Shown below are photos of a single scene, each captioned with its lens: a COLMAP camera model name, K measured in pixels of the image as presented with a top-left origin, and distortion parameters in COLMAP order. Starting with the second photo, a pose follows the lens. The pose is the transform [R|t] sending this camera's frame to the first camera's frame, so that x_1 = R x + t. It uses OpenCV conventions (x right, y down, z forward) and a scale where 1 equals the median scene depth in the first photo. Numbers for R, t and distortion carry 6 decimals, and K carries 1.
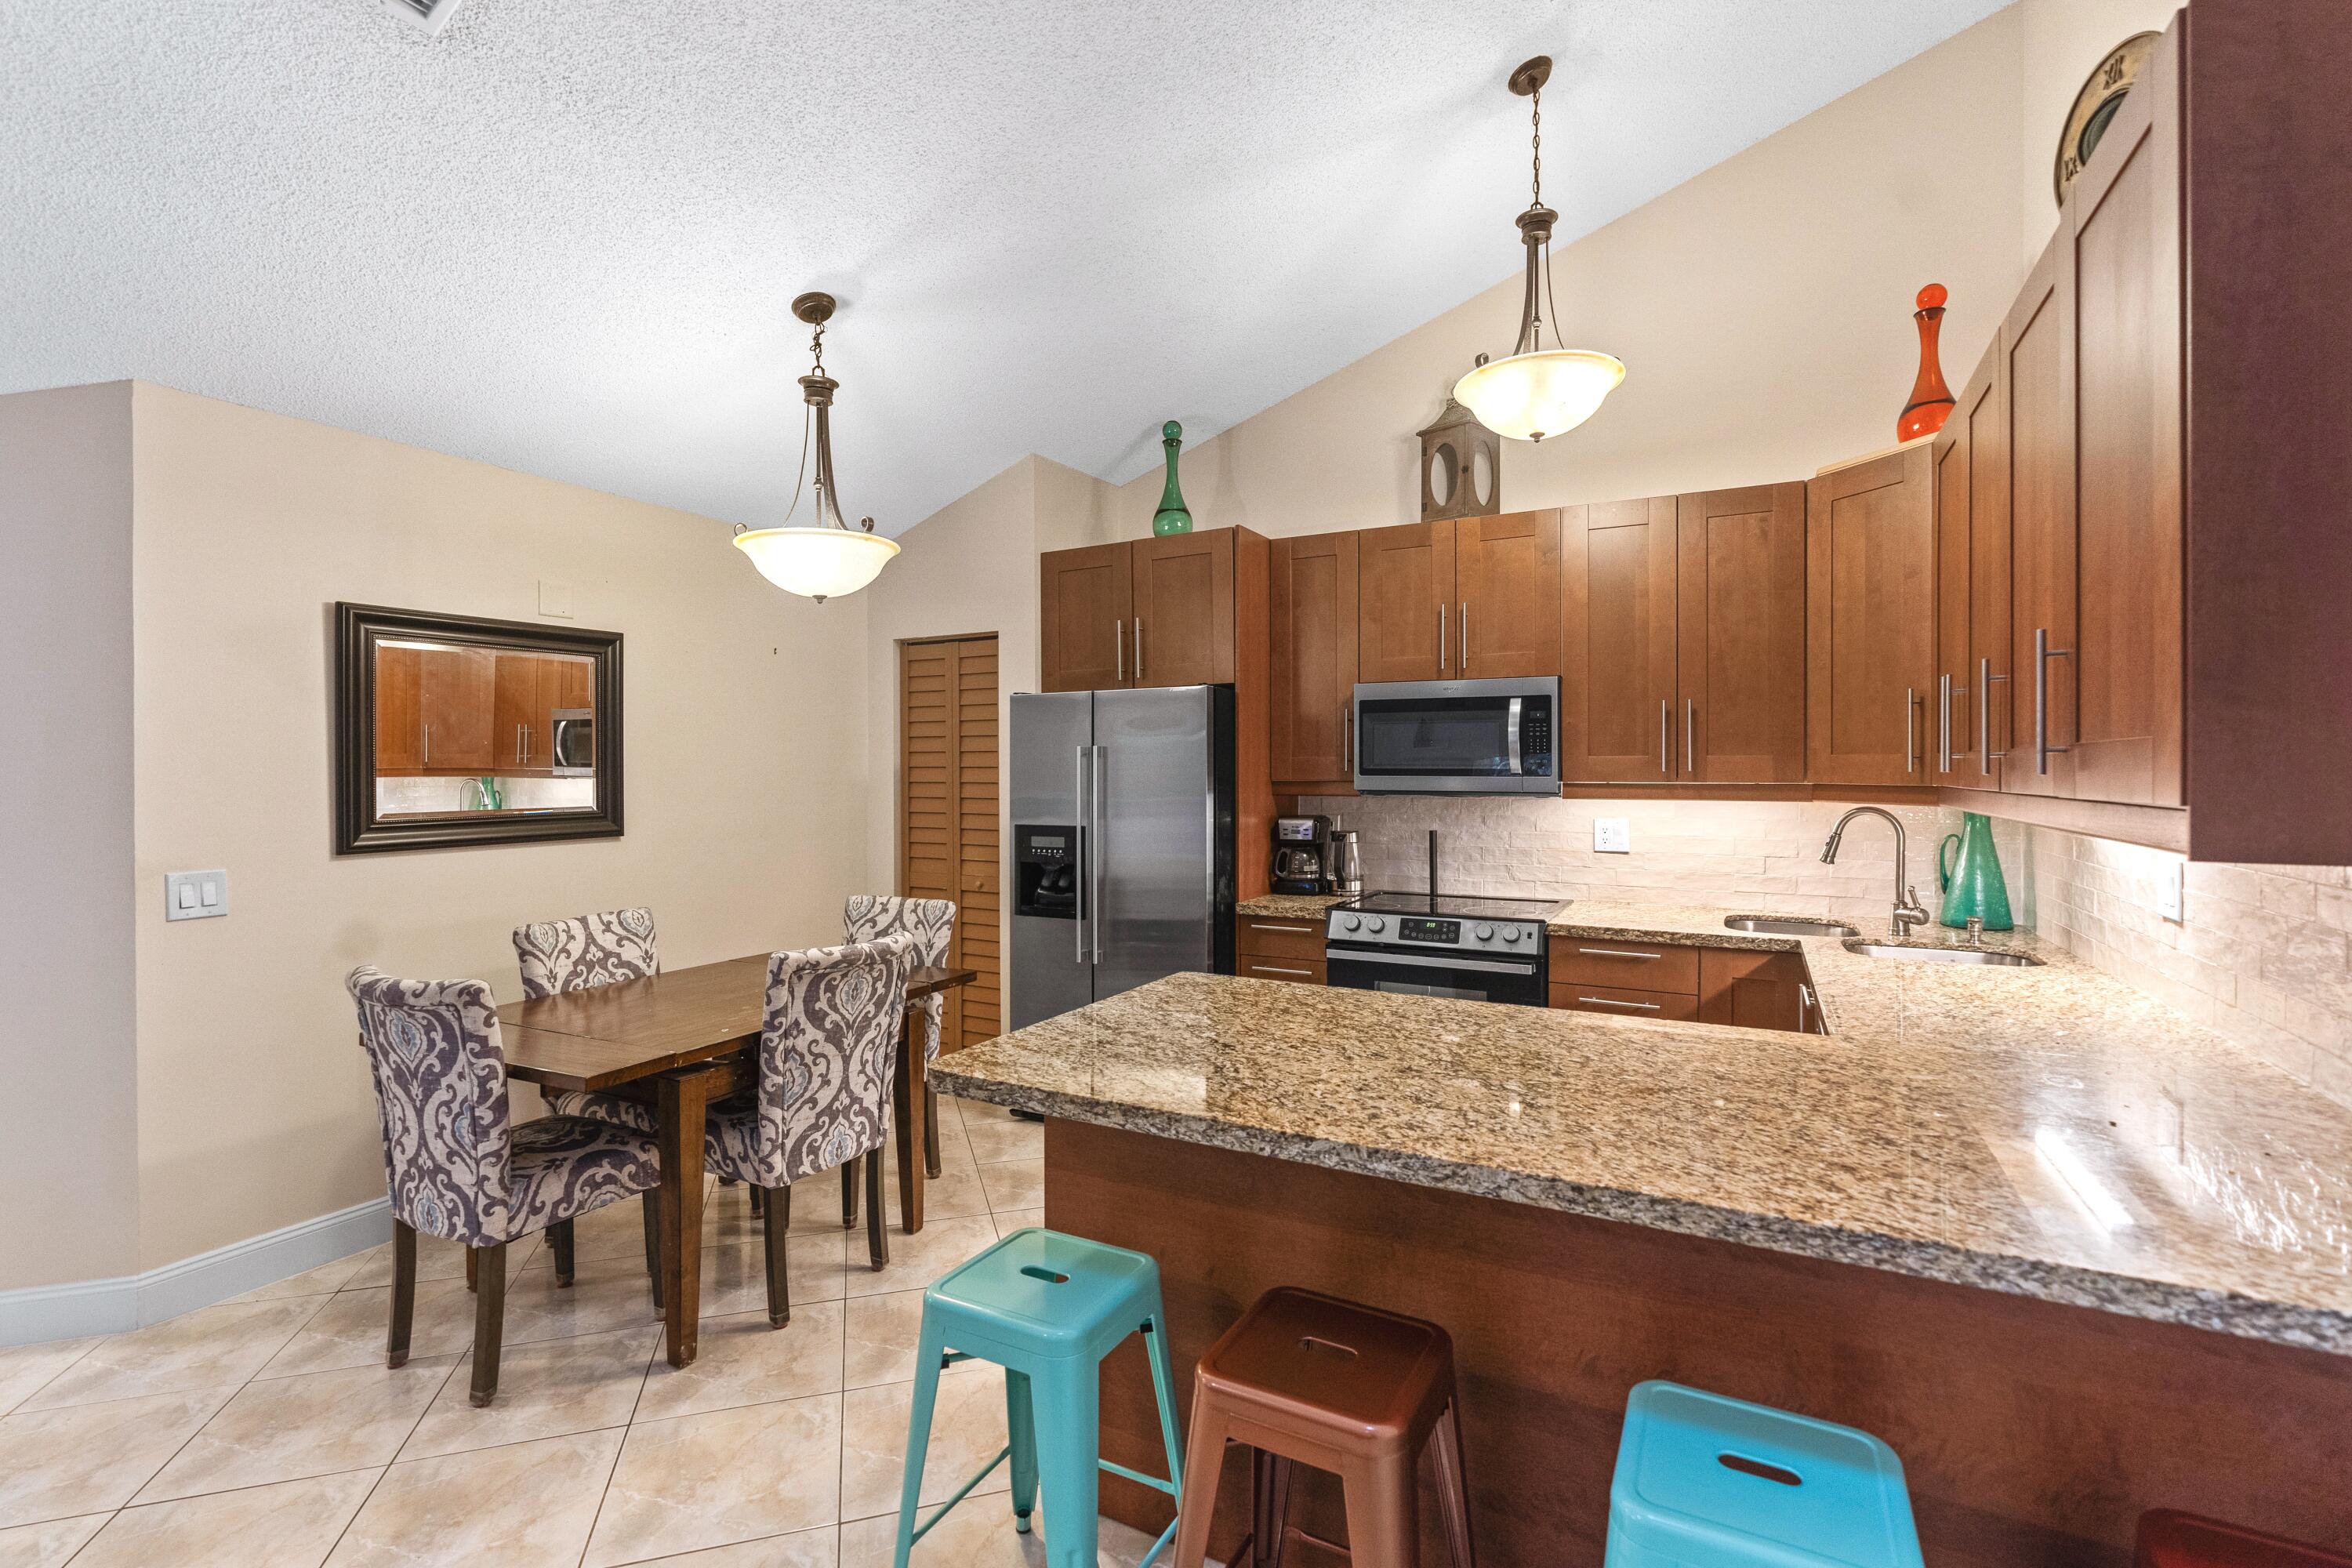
lens RADIAL K [[1059.1, 0, 1171.9], [0, 1059.1, 779.8], [0, 0, 1]] dist [0.001326, 0.000145]
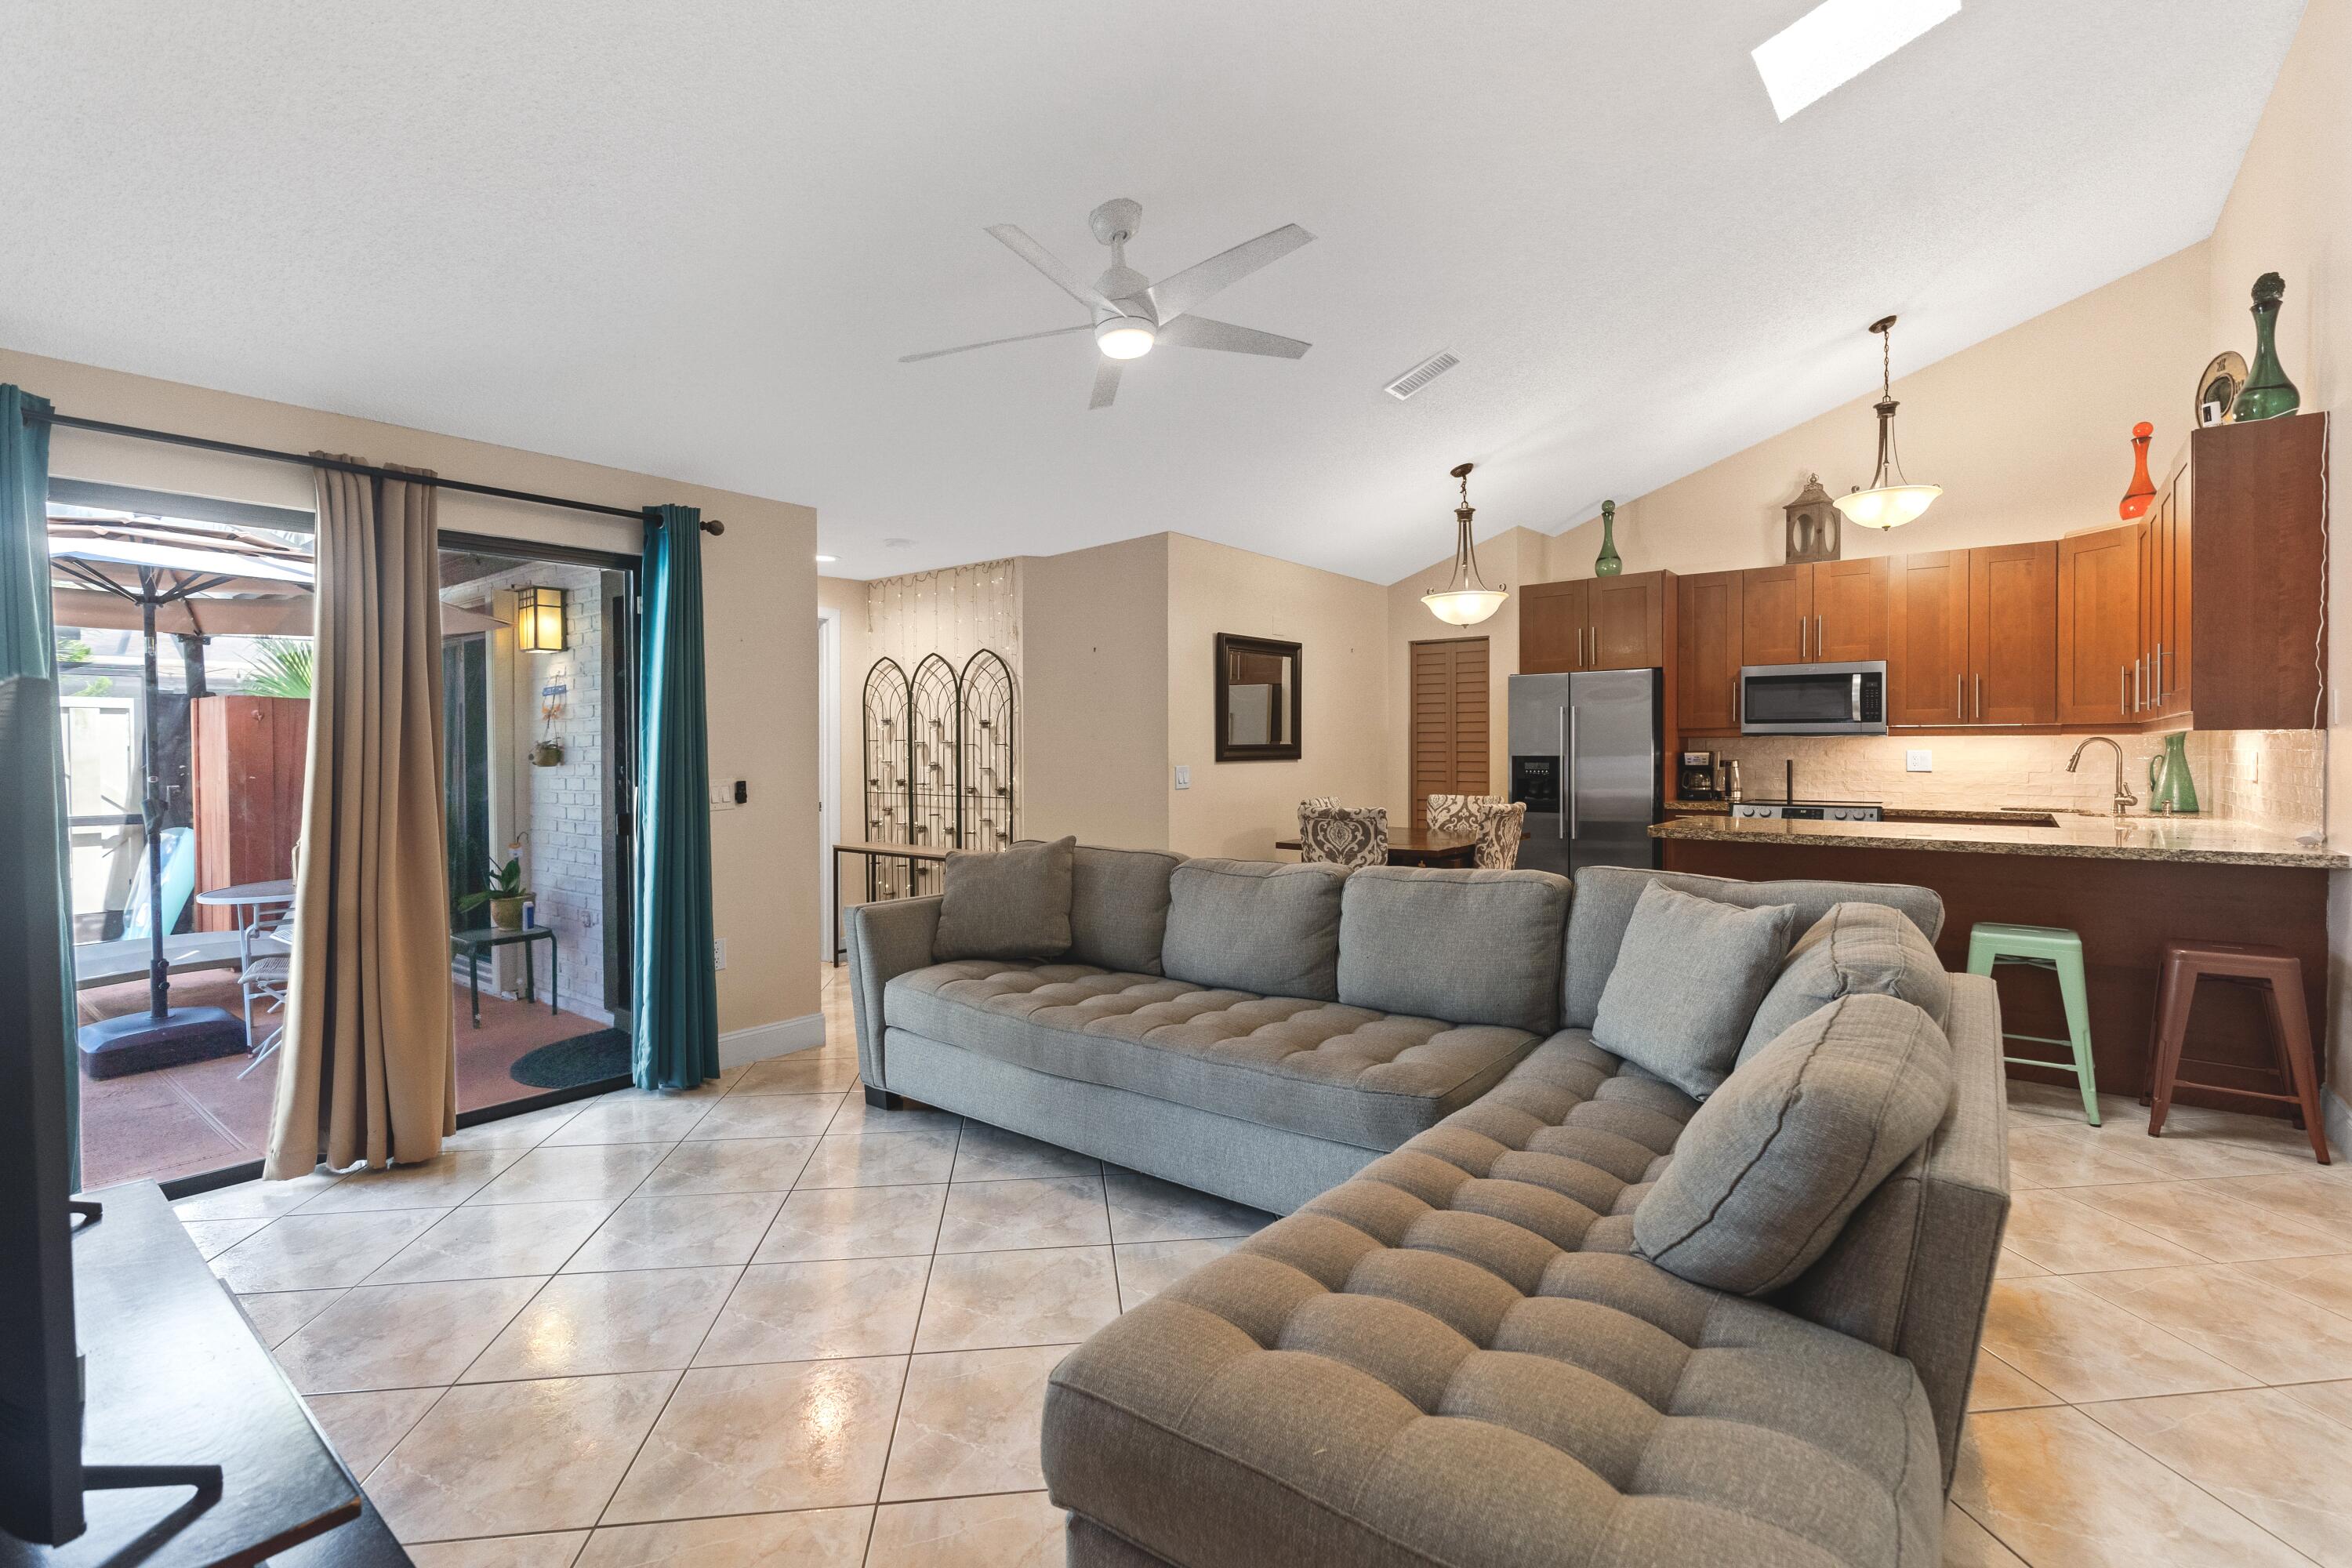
lens RADIAL K [[1077.5, 0, 1178.1], [0, 1077.5, 763.4], [0, 0, 1]] dist [0.008598, 0.000265]
pose [[0.987749, 0.000931, -0.156051, -0.450481], [-0.000362, 0.999993, 0.003679, 0.054526], [0.156053, -0.003578, 0.987742, -0.810797]]
